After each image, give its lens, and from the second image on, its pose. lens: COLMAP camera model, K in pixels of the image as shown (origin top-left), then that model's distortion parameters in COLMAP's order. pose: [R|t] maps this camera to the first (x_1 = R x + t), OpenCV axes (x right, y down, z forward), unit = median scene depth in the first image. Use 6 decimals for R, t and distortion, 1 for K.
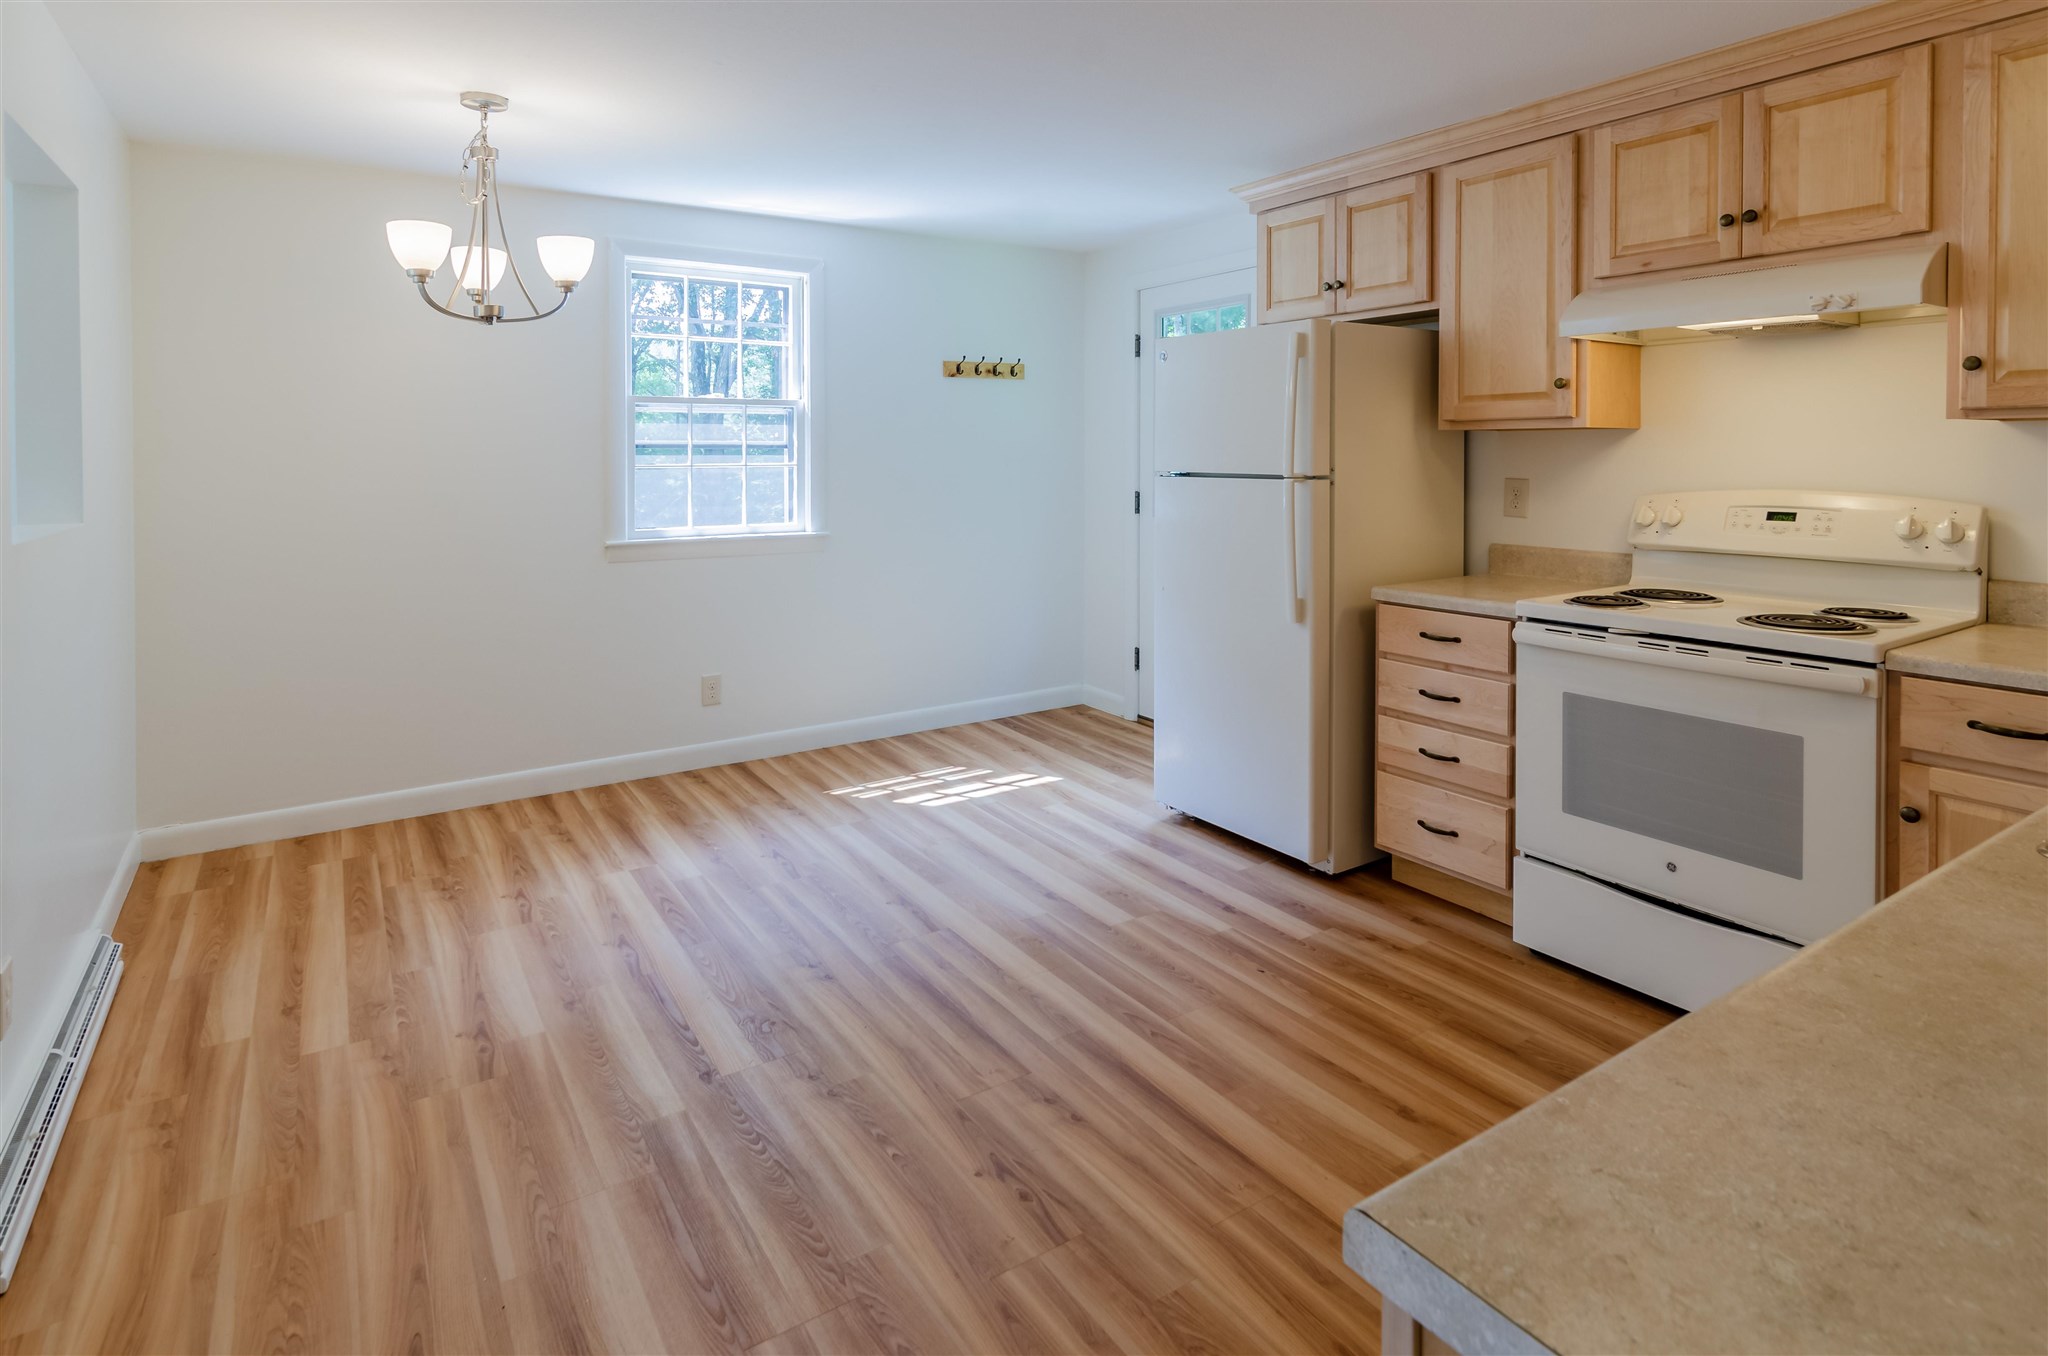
lens RADIAL K [[1092.6, 0, 1129.0], [0, 1092.6, 468.1], [0, 0, 1]] dist [0.001338, -0.000019]
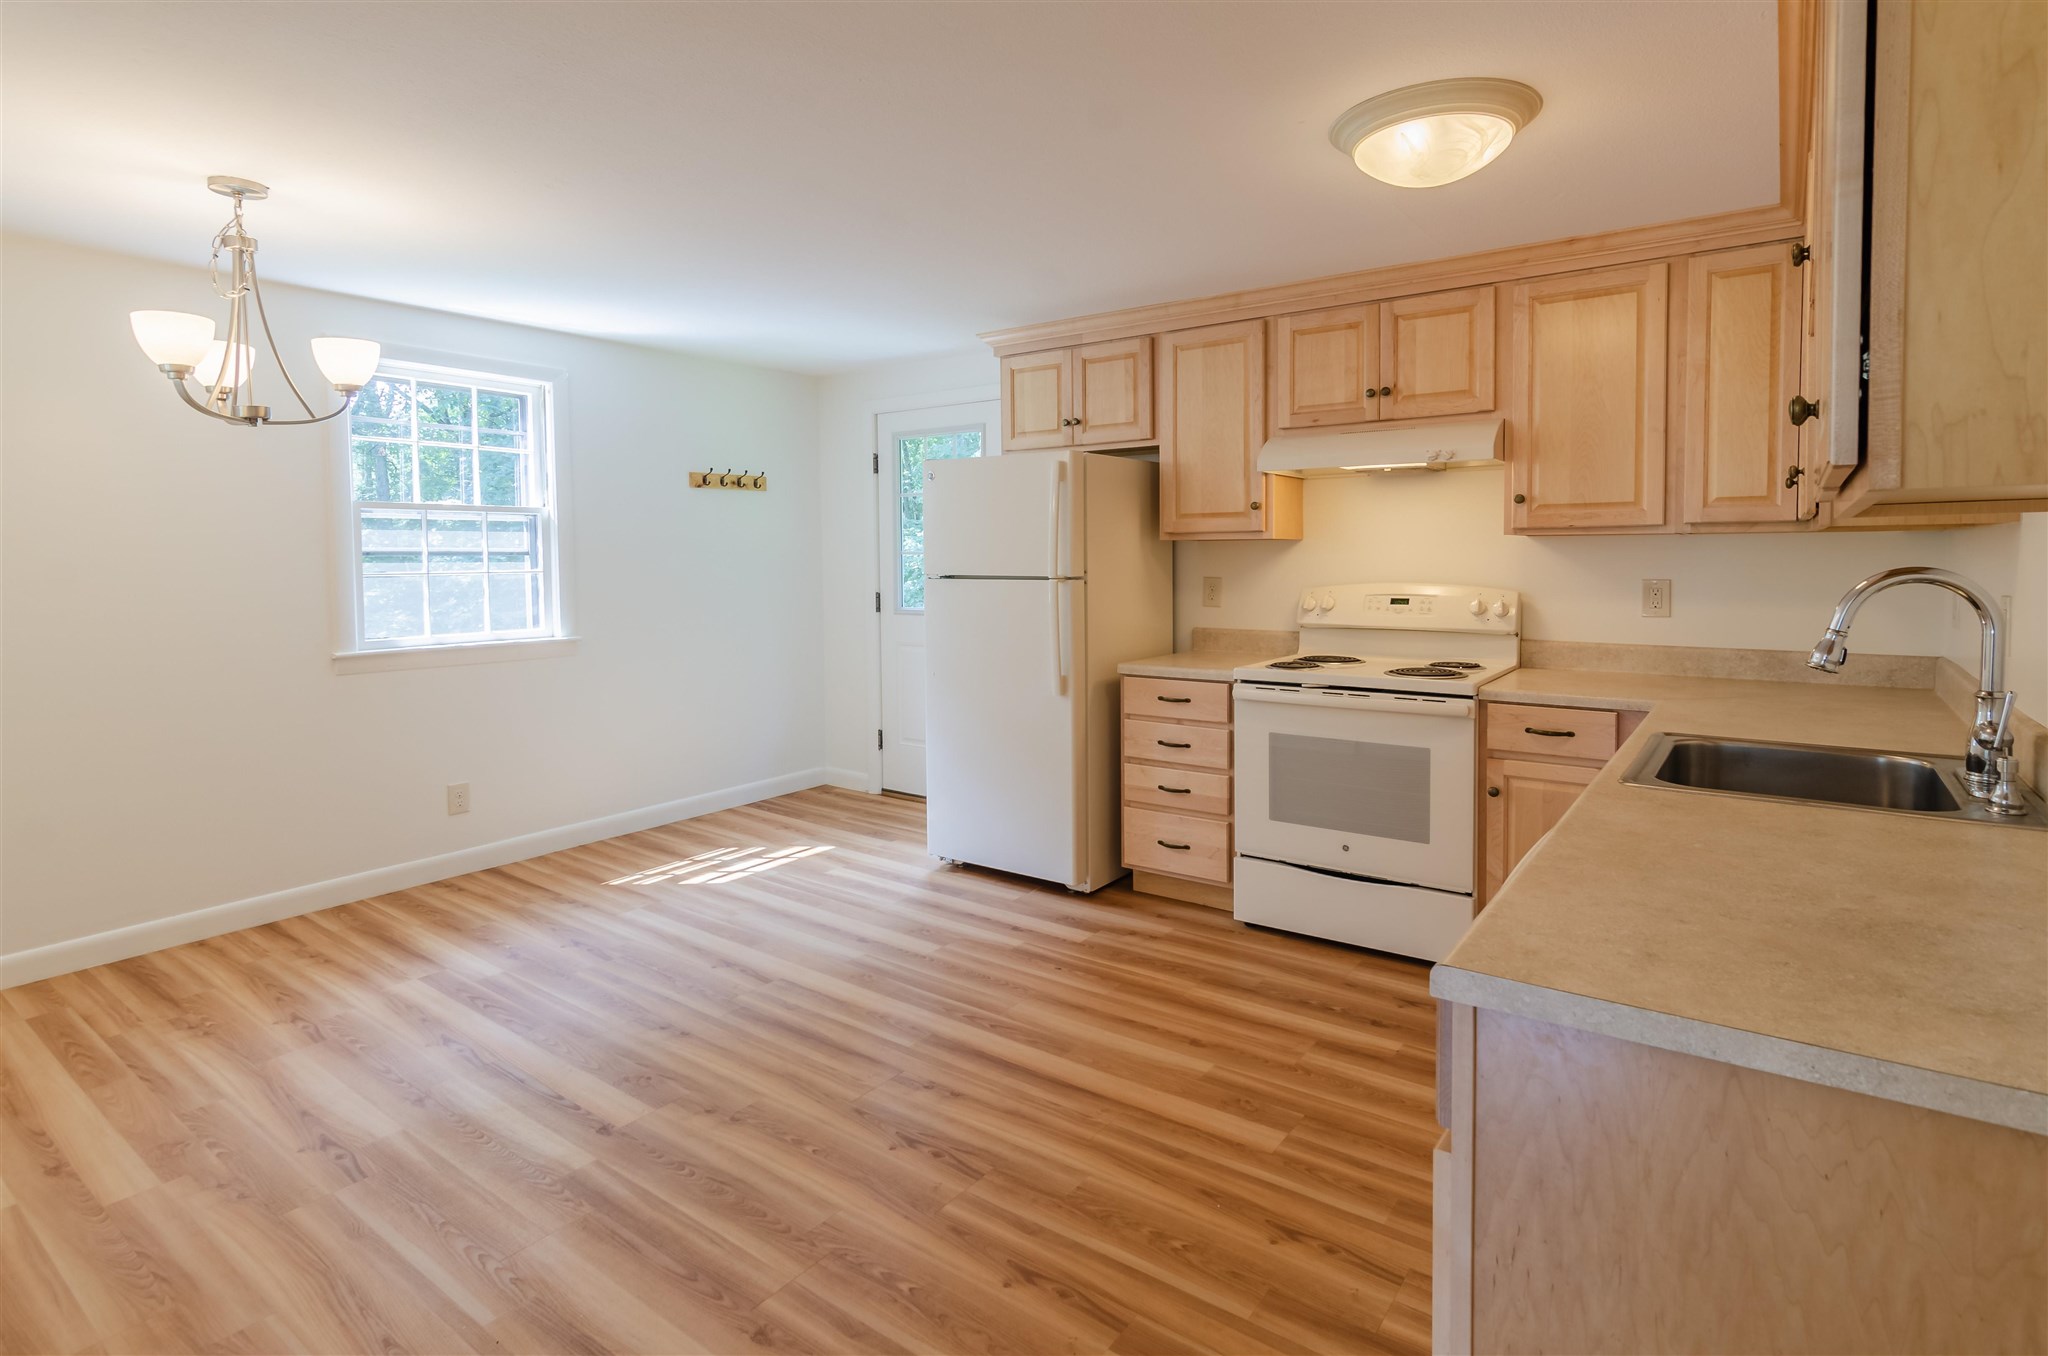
lens RADIAL K [[974.8, 0, 1144.2], [0, 974.8, 593.0], [0, 0, 1]] dist [0.001927, 0.000604]
pose [[0.932677, -0.016366, 0.360341, -0.177368], [0.008135, 0.999670, 0.024348, -0.000768], [-0.360621, -0.019777, 0.932503, -0.075353]]
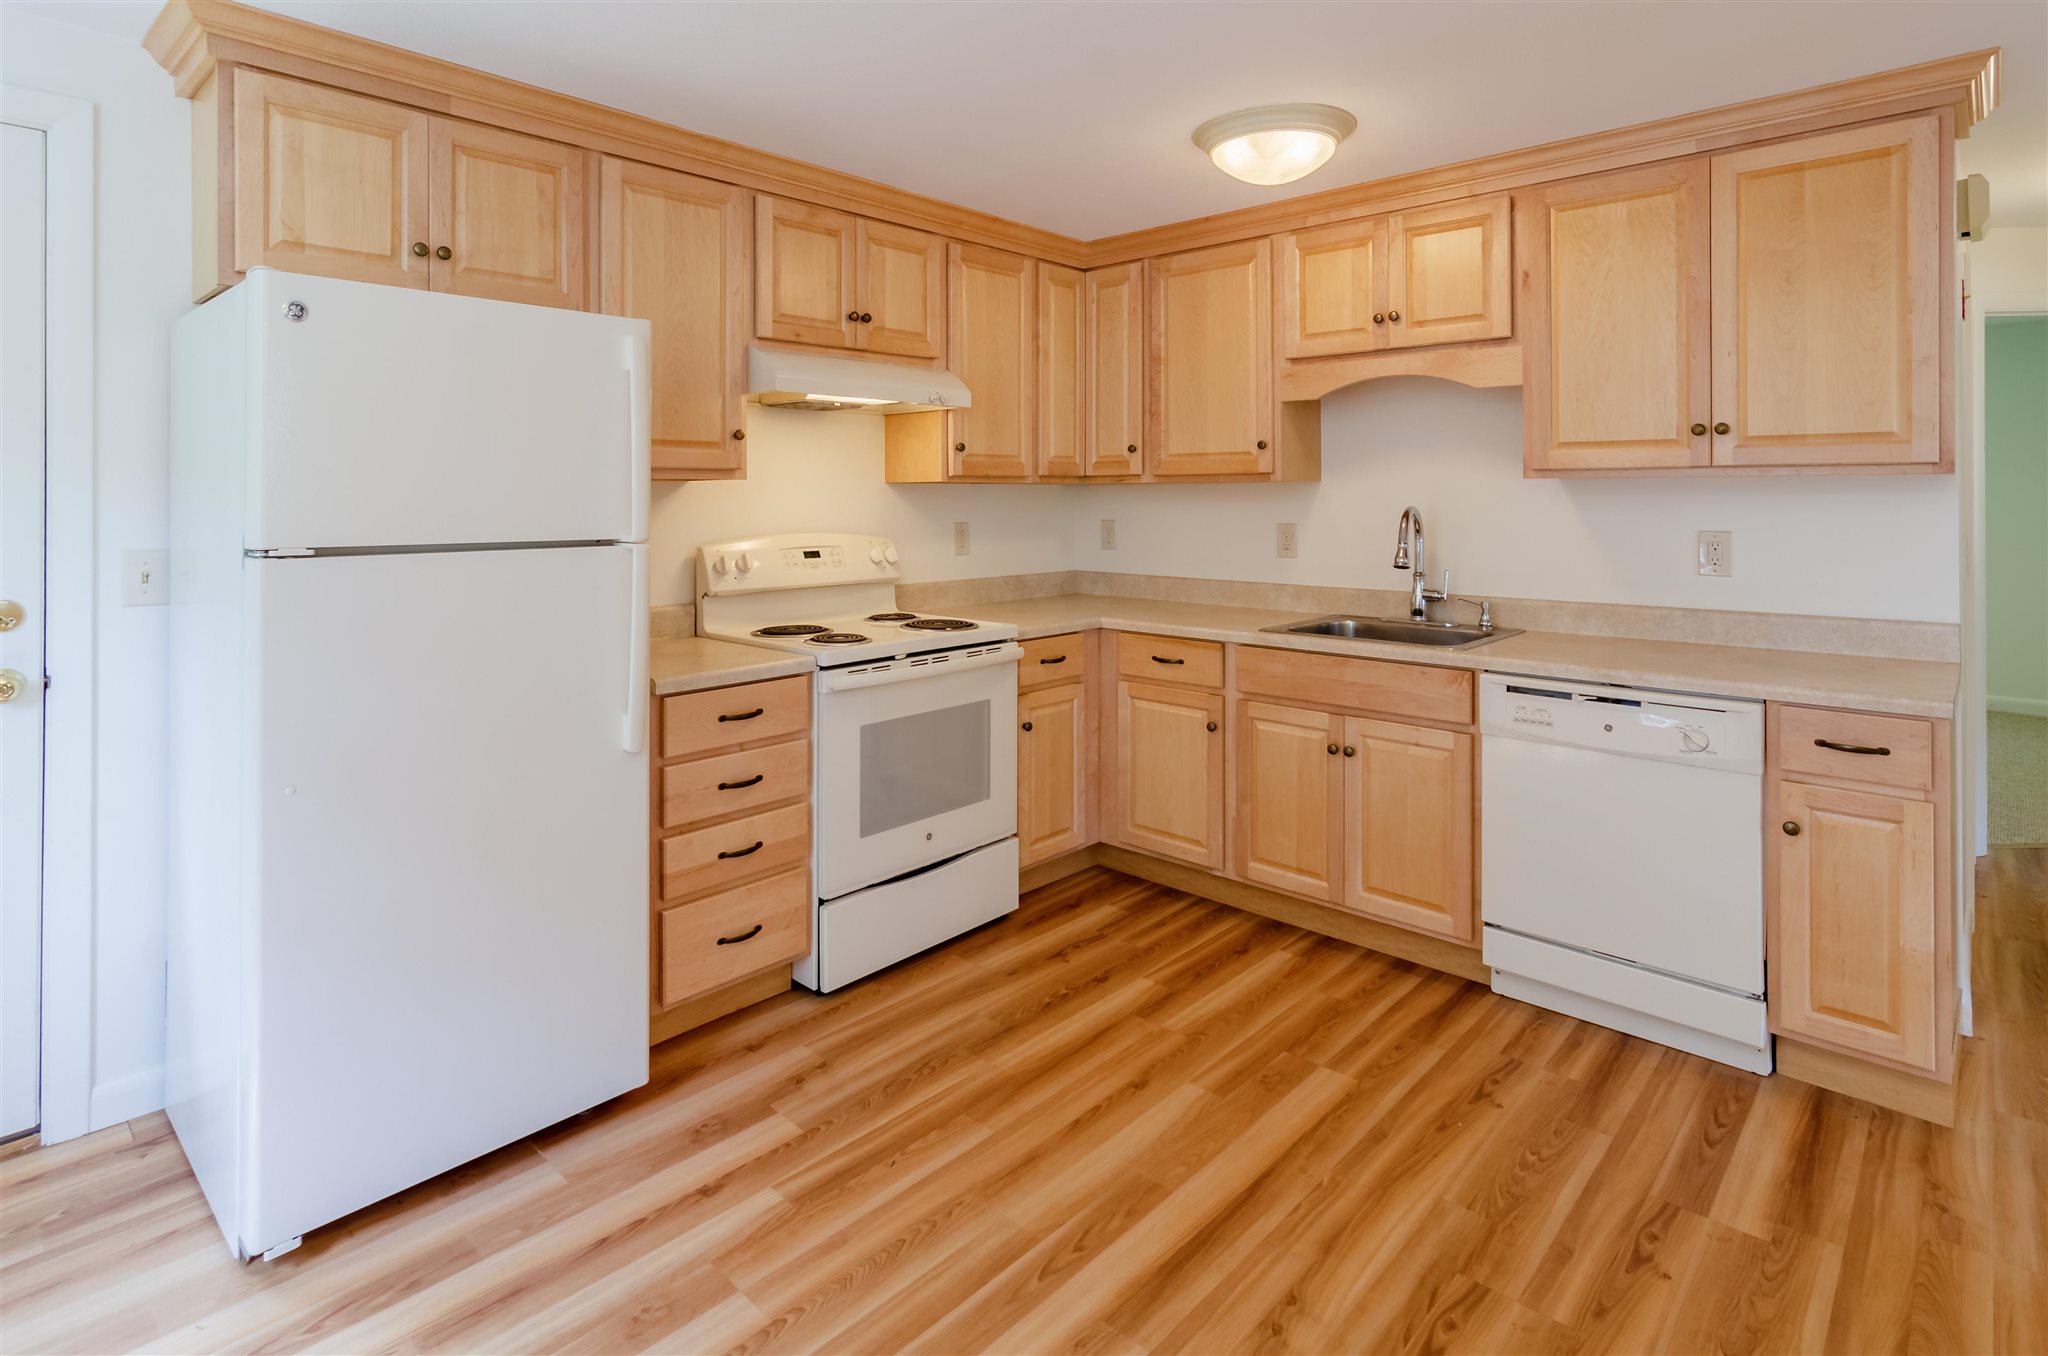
lens RADIAL K [[1052.4, 0, 895.9], [0, 1052.4, 496.8], [0, 0, 1]] dist [0.000656, 0.000624]
pose [[-0.119564, 0.001828, 0.992825, -0.606392], [0.017261, 0.999851, 0.000238, -0.020076], [-0.992676, 0.017165, -0.119577, 1.032288]]
